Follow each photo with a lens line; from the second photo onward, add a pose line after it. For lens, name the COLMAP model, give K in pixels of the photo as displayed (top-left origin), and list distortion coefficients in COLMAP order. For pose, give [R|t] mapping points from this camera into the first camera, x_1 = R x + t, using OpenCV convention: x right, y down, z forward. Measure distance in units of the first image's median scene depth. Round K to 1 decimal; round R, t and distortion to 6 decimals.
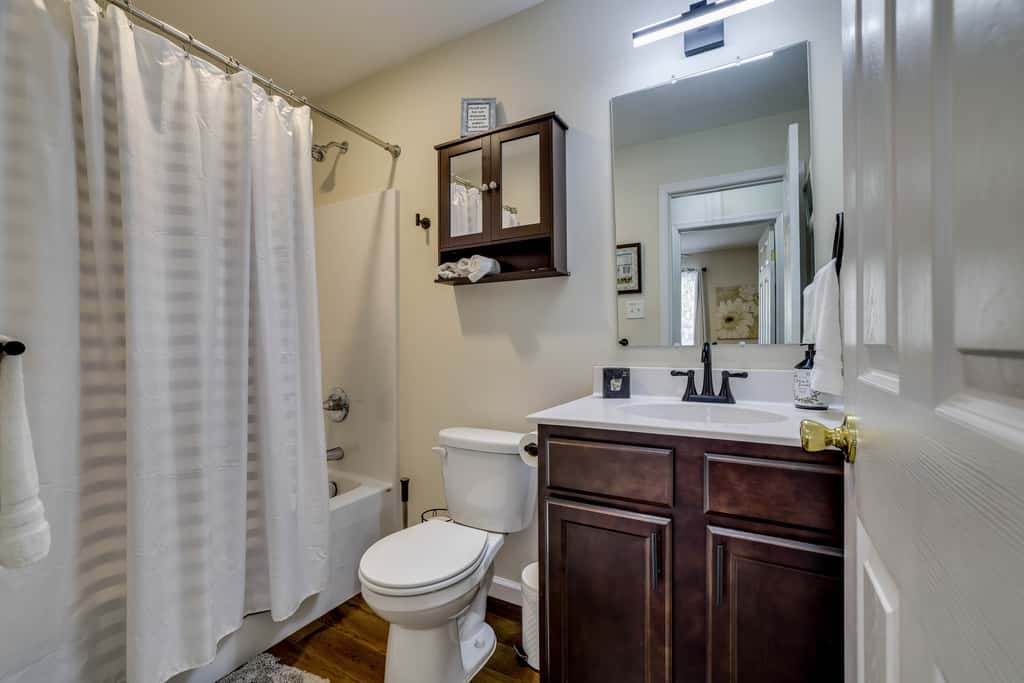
lens RADIAL K [[443.5, 0, 519.5], [0, 443.5, 350.1], [0, 0, 1]] dist [-0.016320, 0.000272]
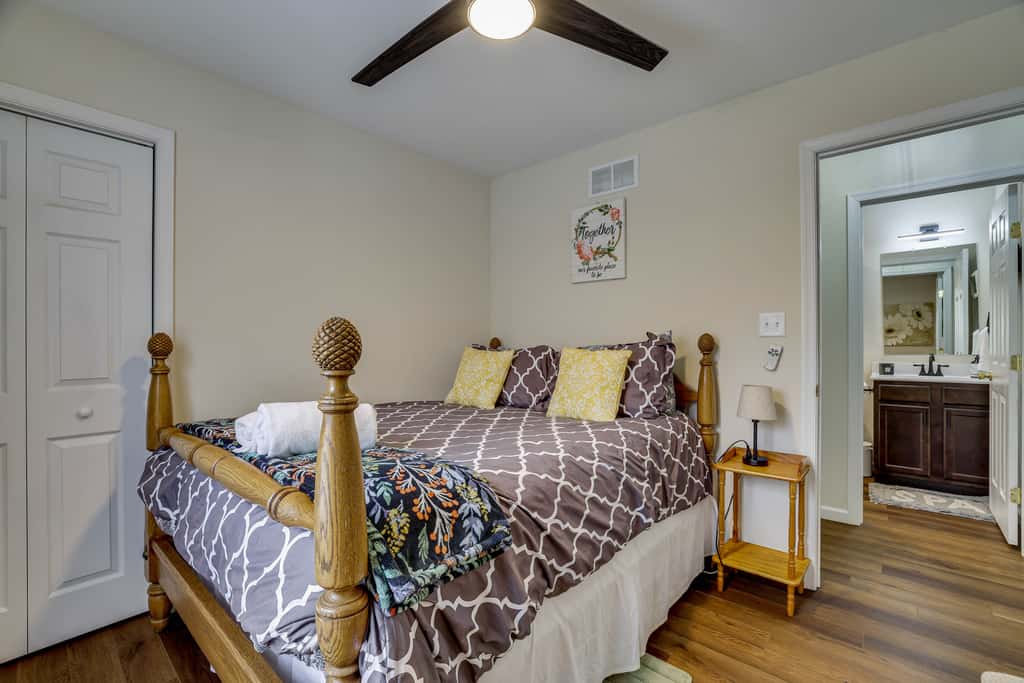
lens RADIAL K [[443.5, 0, 509.0], [0, 443.5, 346.9], [0, 0, 1]] dist [-0.016320, 0.000272]
pose [[0.975880, 0.005089, -0.218248, -1.482811], [-0.008044, 0.999888, -0.012655, -0.003996], [0.218159, 0.014106, 0.975811, -2.123552]]
